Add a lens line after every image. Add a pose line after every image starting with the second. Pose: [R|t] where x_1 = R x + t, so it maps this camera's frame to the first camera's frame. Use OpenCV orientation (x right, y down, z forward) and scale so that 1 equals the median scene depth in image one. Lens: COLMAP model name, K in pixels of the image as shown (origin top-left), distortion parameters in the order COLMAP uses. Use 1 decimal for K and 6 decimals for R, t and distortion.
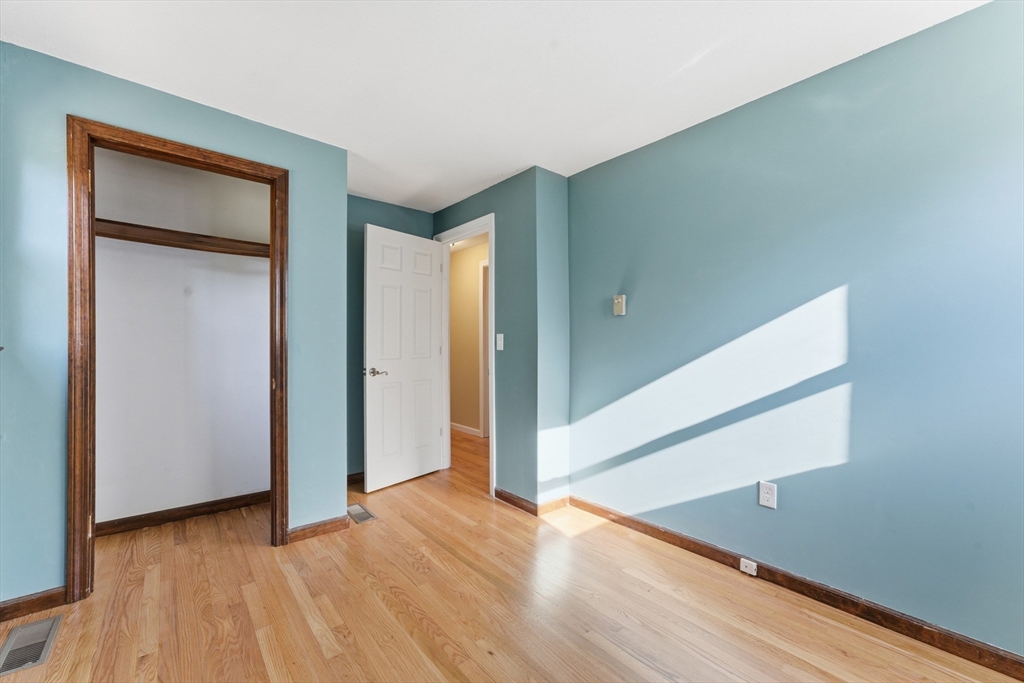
lens RADIAL K [[415.3, 0, 519.4], [0, 415.3, 338.2], [0, 0, 1]] dist [-0.002410, 0.001279]
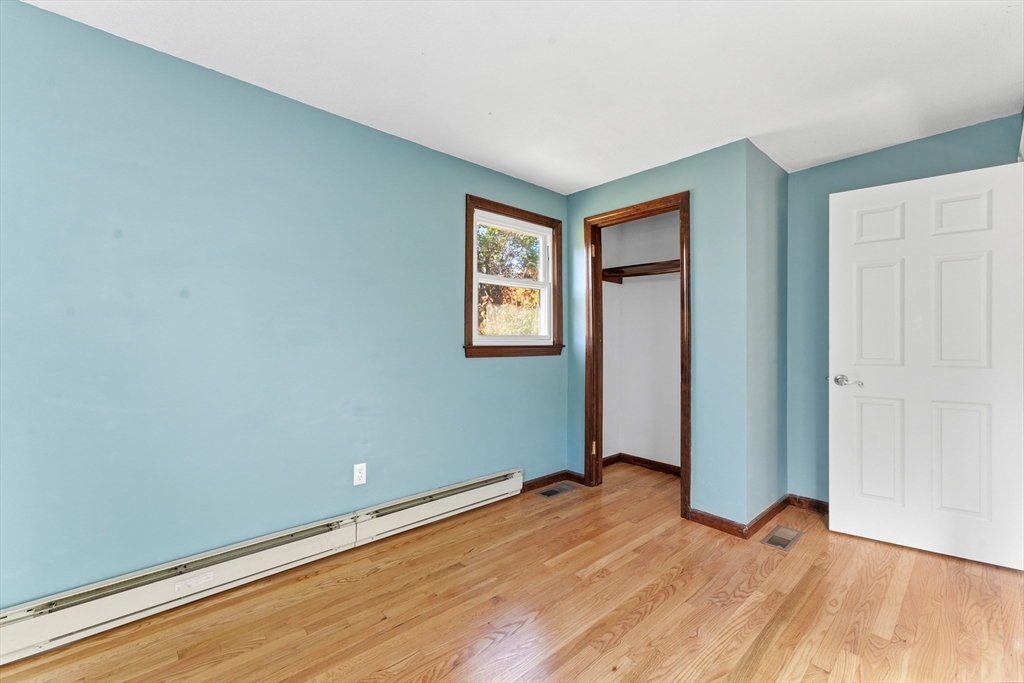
lens RADIAL K [[415.3, 0, 506.1], [0, 415.3, 343.1], [0, 0, 1]] dist [-0.002410, 0.001279]
pose [[0.007896, -0.002764, -0.999965, 0.630027], [0.006678, 0.999974, -0.002711, 0.012237], [0.999947, -0.006656, 0.007915, 0.539885]]
